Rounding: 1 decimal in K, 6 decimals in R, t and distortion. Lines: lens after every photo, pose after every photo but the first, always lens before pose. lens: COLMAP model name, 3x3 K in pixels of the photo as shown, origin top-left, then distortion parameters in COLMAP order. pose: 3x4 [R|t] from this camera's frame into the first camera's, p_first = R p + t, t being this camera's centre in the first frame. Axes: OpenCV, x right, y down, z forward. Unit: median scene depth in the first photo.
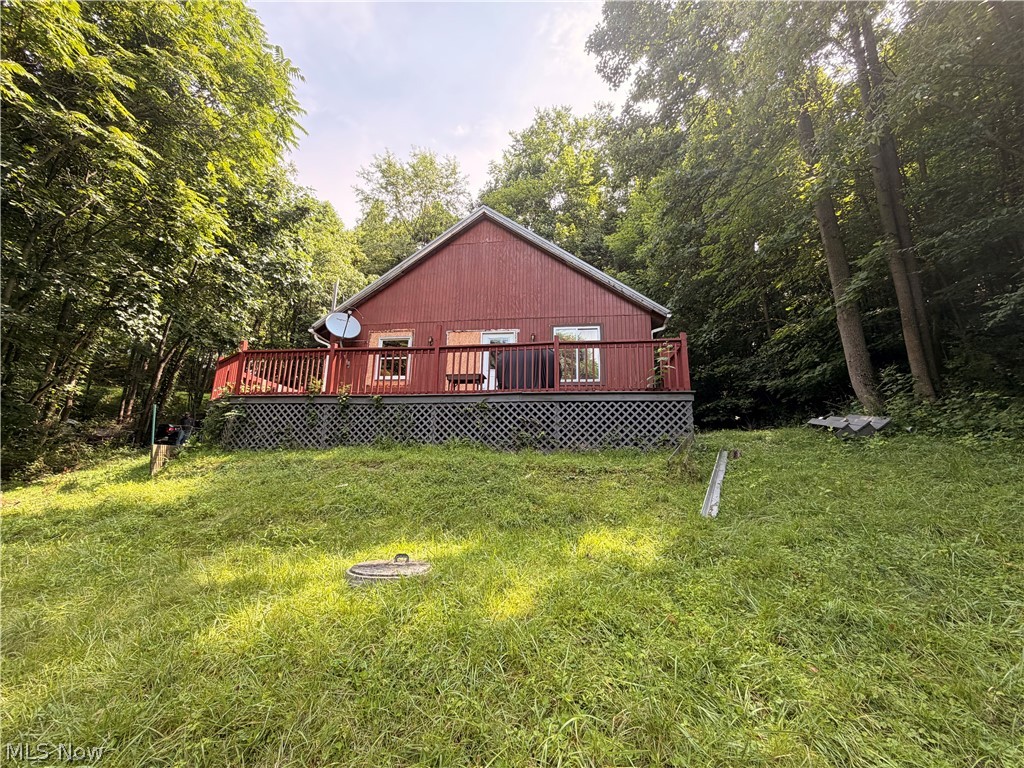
lens RADIAL K [[405.7, 0, 512.0], [0, 405.7, 384.0], [0, 0, 1]] dist [0.000259, 0.000128]
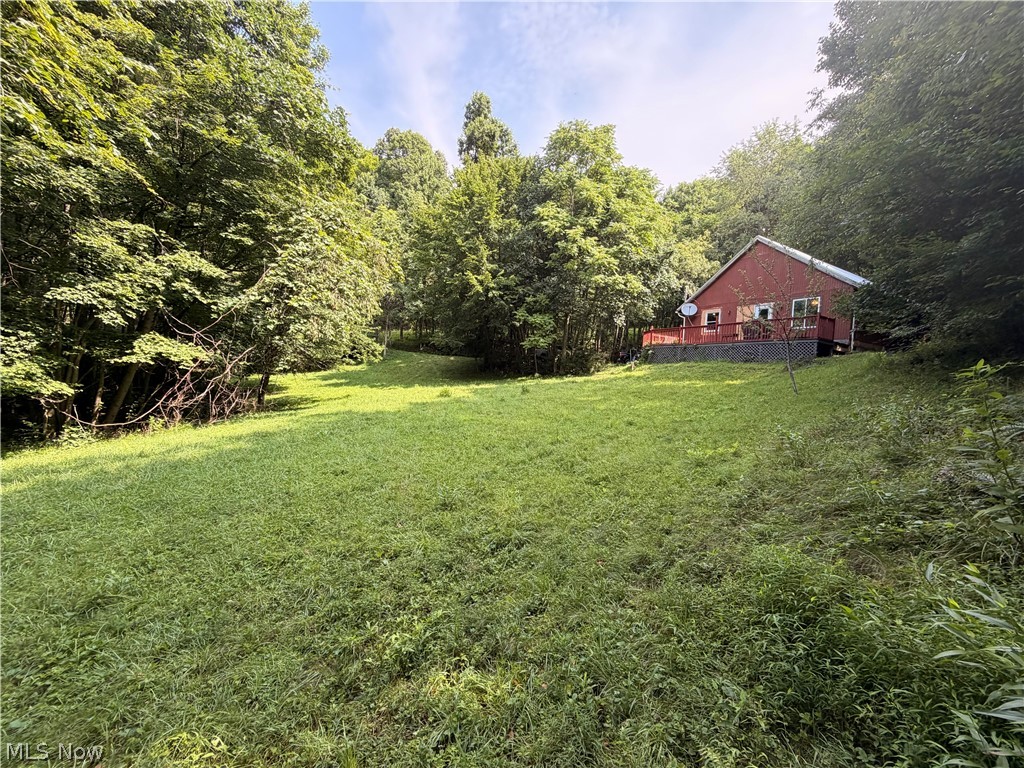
lens RADIAL K [[405.7, 0, 512.0], [0, 405.7, 384.0], [0, 0, 1]] dist [0.000259, 0.000128]
pose [[0.607615, 0.034774, -0.793470, 1.178502], [0.126461, 0.982060, 0.139879, -0.261255], [0.784099, -0.185335, 0.592317, -1.773889]]
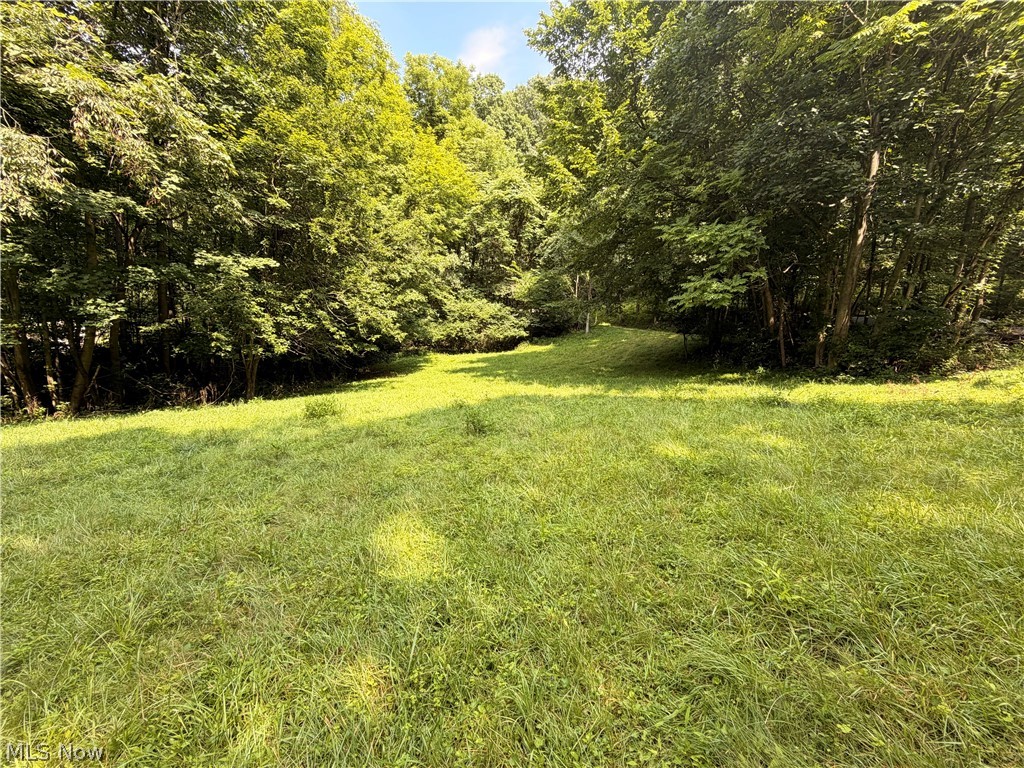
lens RADIAL K [[405.7, 0, 512.0], [0, 405.7, 384.0], [0, 0, 1]] dist [0.000259, 0.000128]
pose [[-0.110396, 0.095309, -0.989307, 0.056276], [0.145594, 0.986204, 0.078763, -0.001471], [0.983166, -0.135342, -0.122749, -0.045066]]
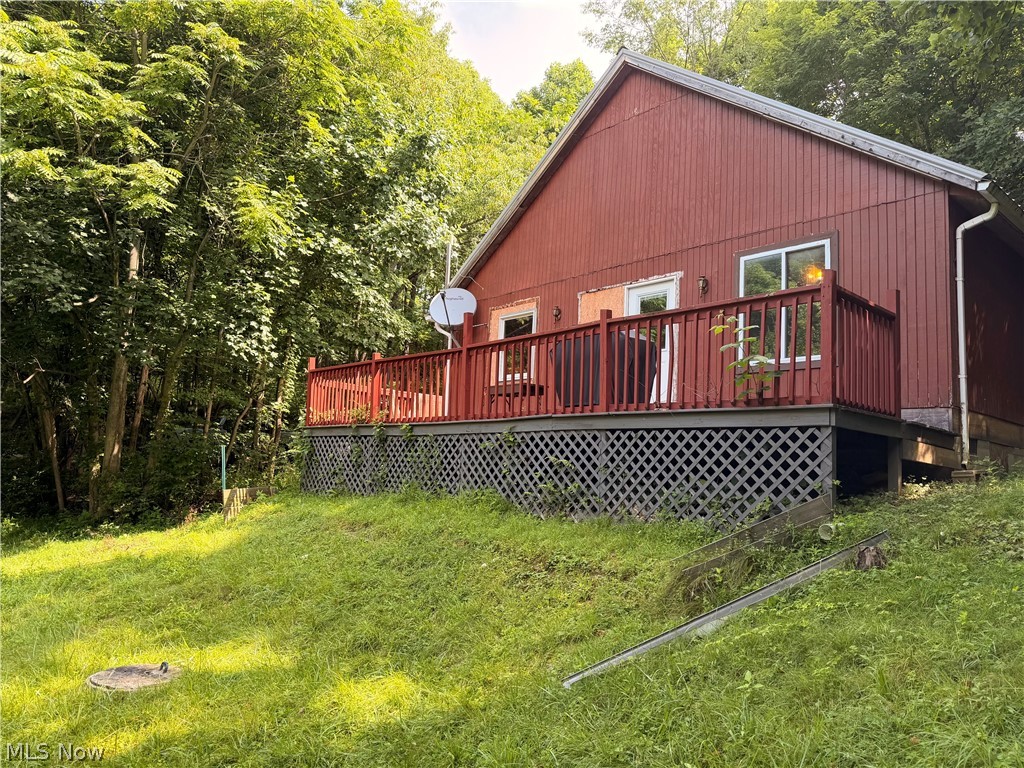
lens RADIAL K [[724.2, 0, 512.0], [0, 724.2, 384.0], [0, 0, 1]] dist [0.092567, -0.000799]
pose [[0.770623, -0.065198, -0.633947, 0.643609], [0.113993, 0.992812, 0.036464, -0.069365], [0.627013, -0.100365, 0.772516, 0.140348]]
